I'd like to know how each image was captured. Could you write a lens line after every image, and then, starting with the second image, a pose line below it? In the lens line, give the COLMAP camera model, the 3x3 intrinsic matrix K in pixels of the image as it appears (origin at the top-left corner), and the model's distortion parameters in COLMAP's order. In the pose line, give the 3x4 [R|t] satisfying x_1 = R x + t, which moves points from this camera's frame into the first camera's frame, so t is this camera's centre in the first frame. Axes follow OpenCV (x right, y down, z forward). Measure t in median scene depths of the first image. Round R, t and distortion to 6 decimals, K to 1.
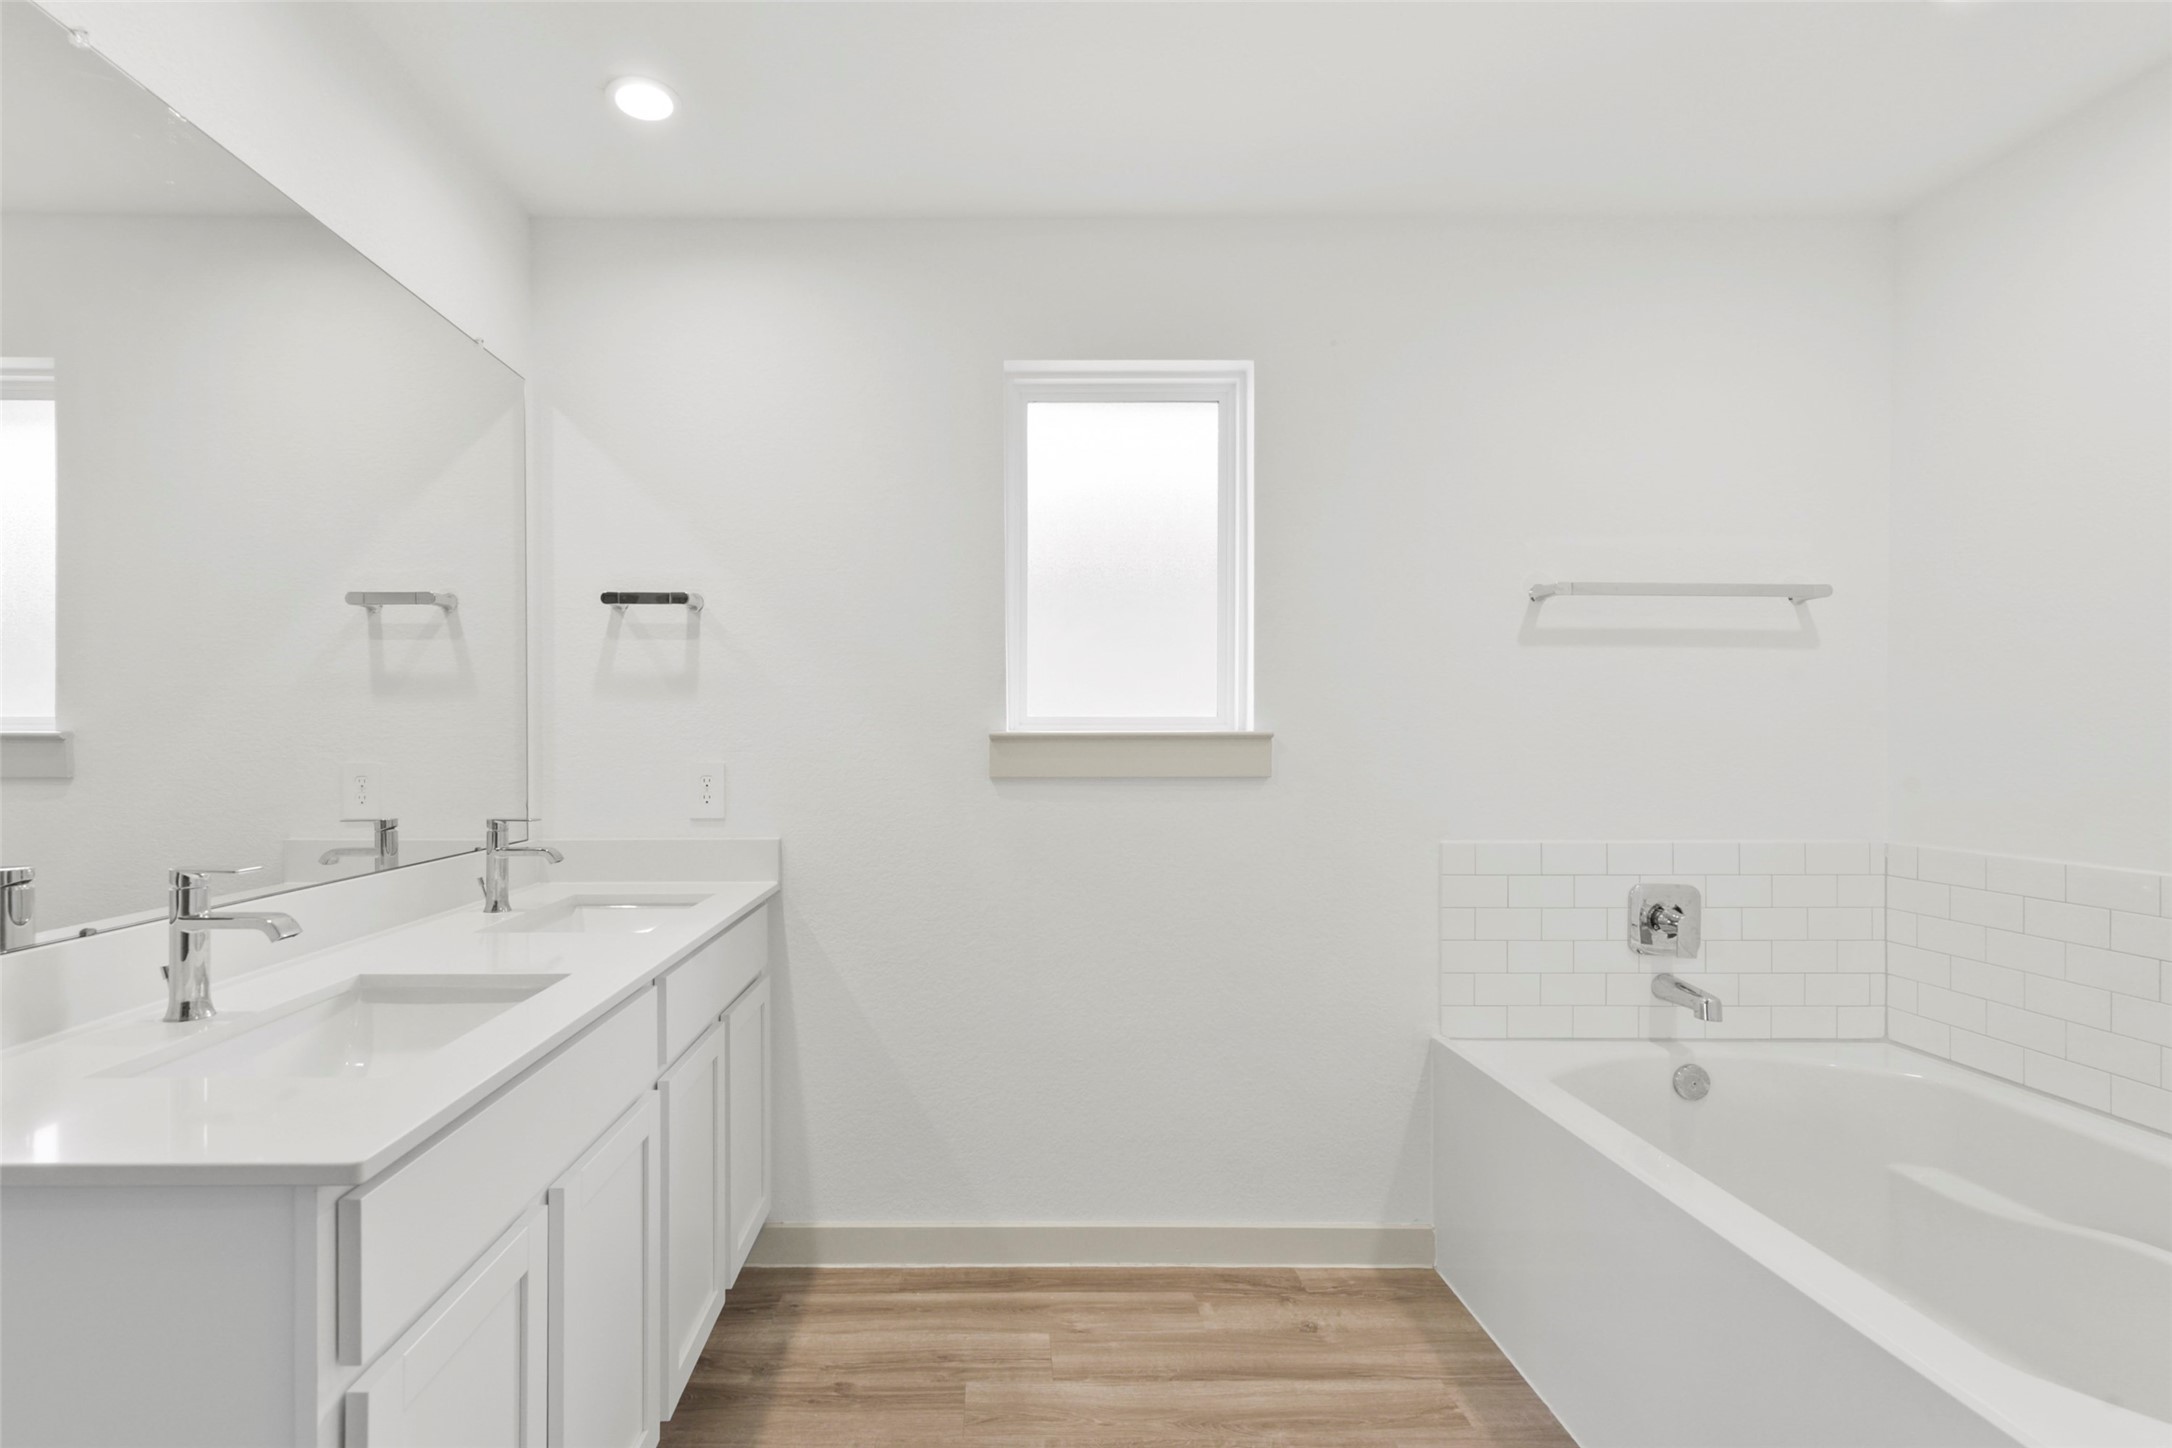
lens RADIAL K [[1004.8, 0, 1078.0], [0, 1004.8, 731.7], [0, 0, 1]] dist [0.003972, -0.000439]
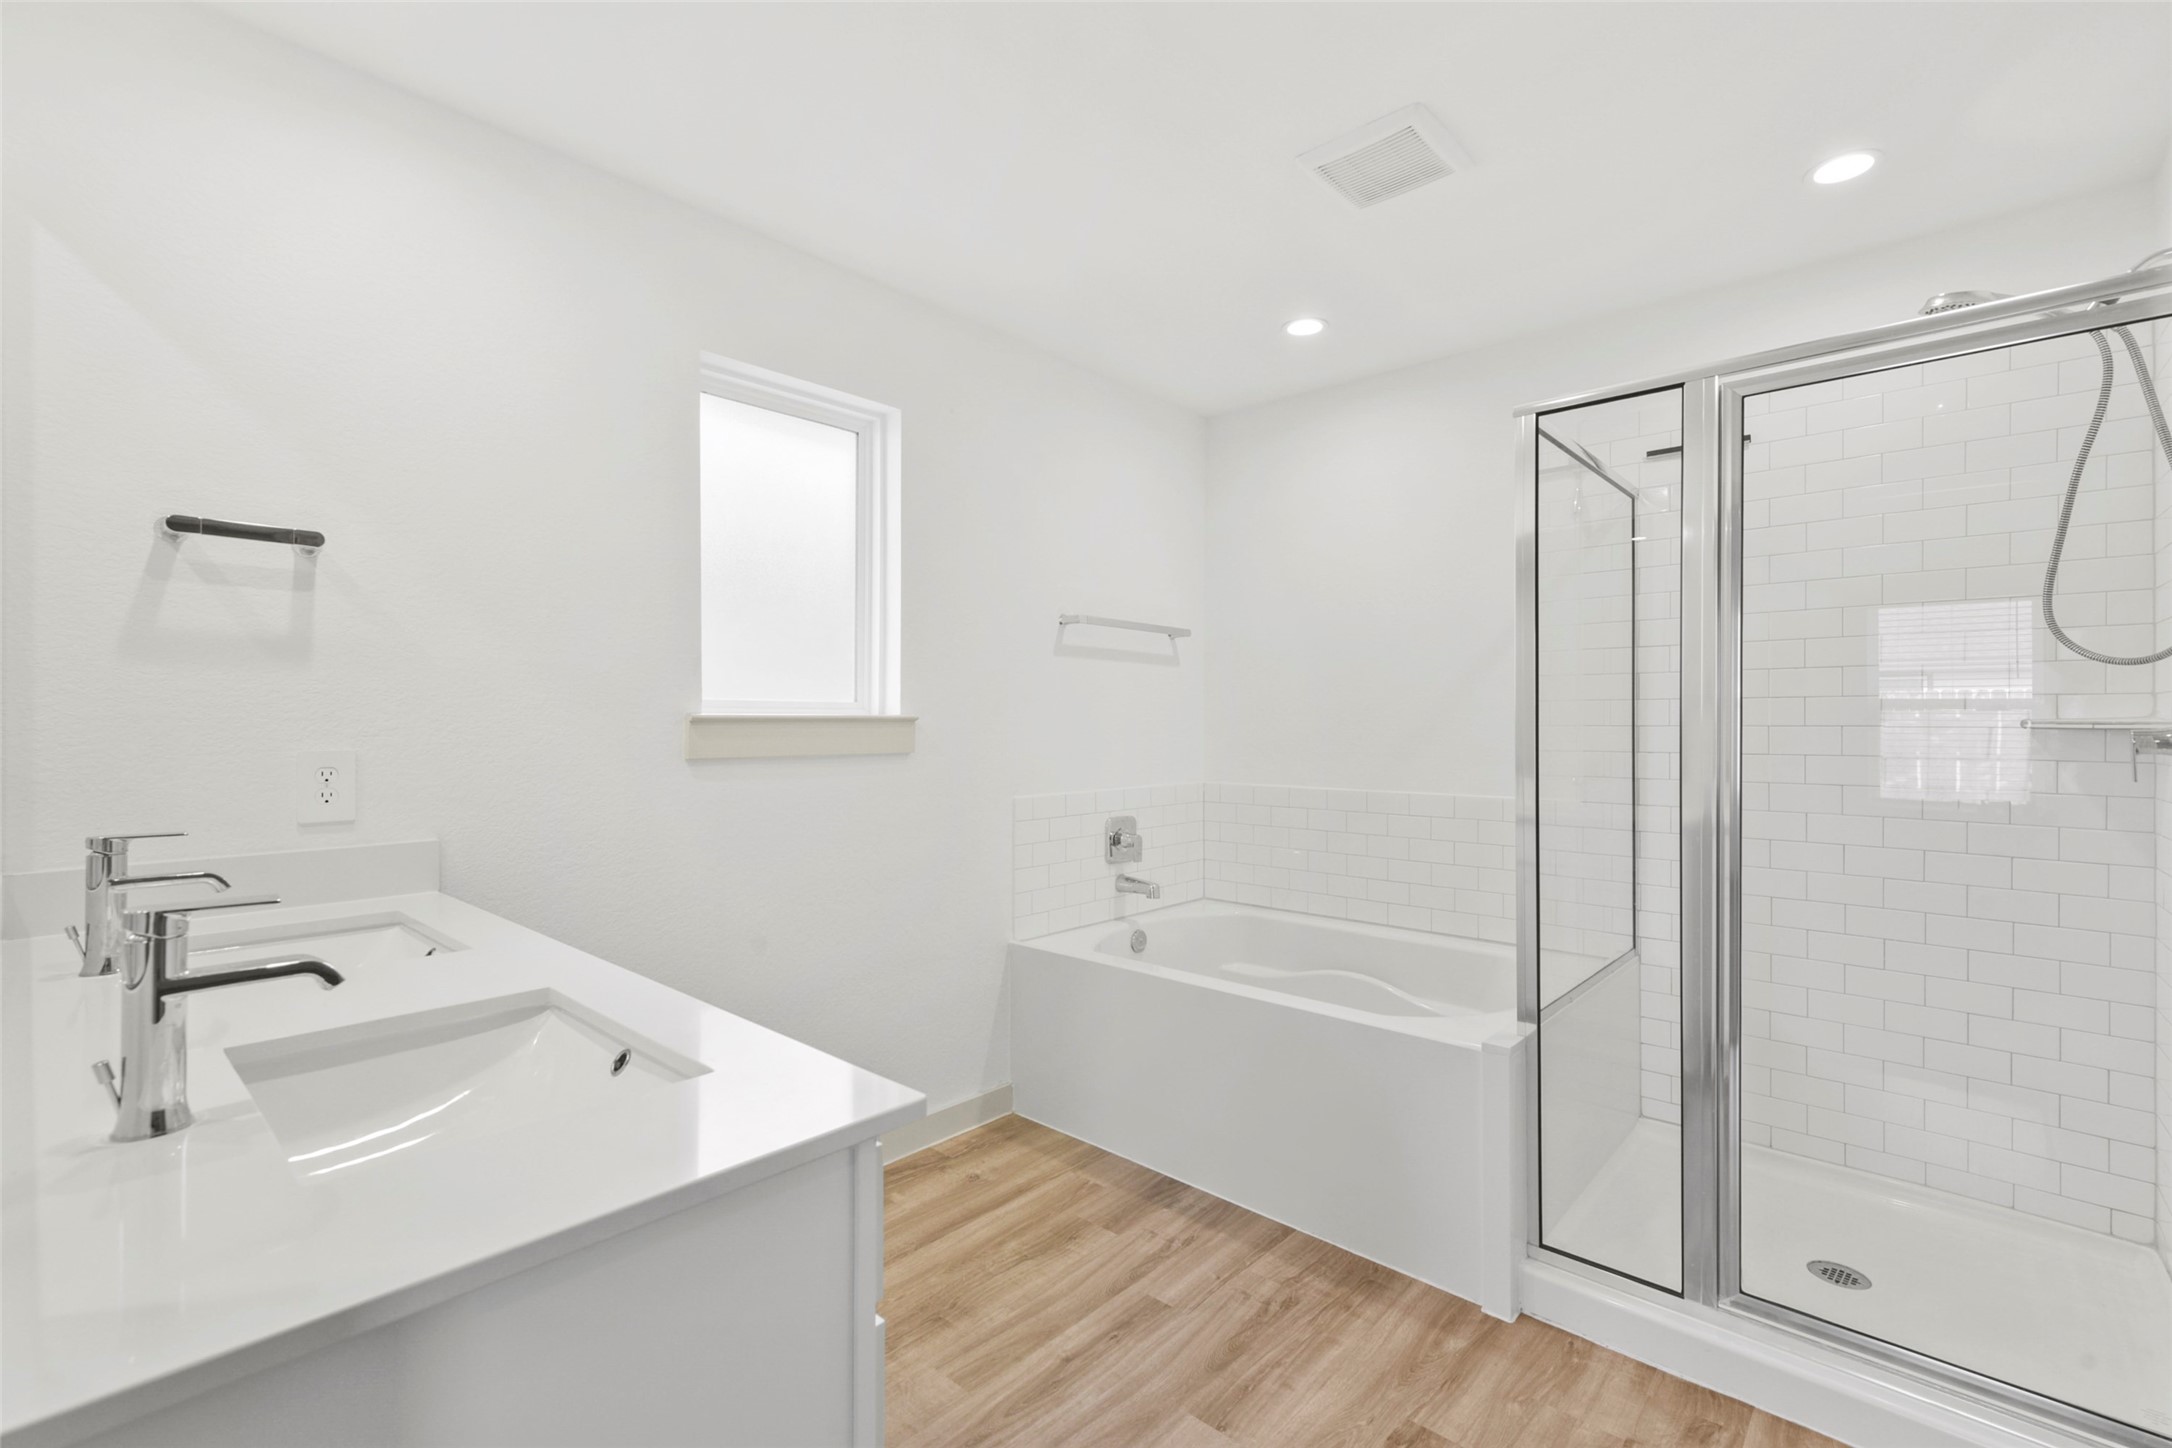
lens RADIAL K [[961.6, 0, 1081.4], [0, 961.6, 709.8], [0, 0, 1]] dist [0.004668, 0.000112]
pose [[0.669607, 0.009855, 0.742650, -0.549452], [-0.003939, 0.999945, -0.009717, 0.003904], [-0.742705, 0.003581, 0.669609, 0.062819]]
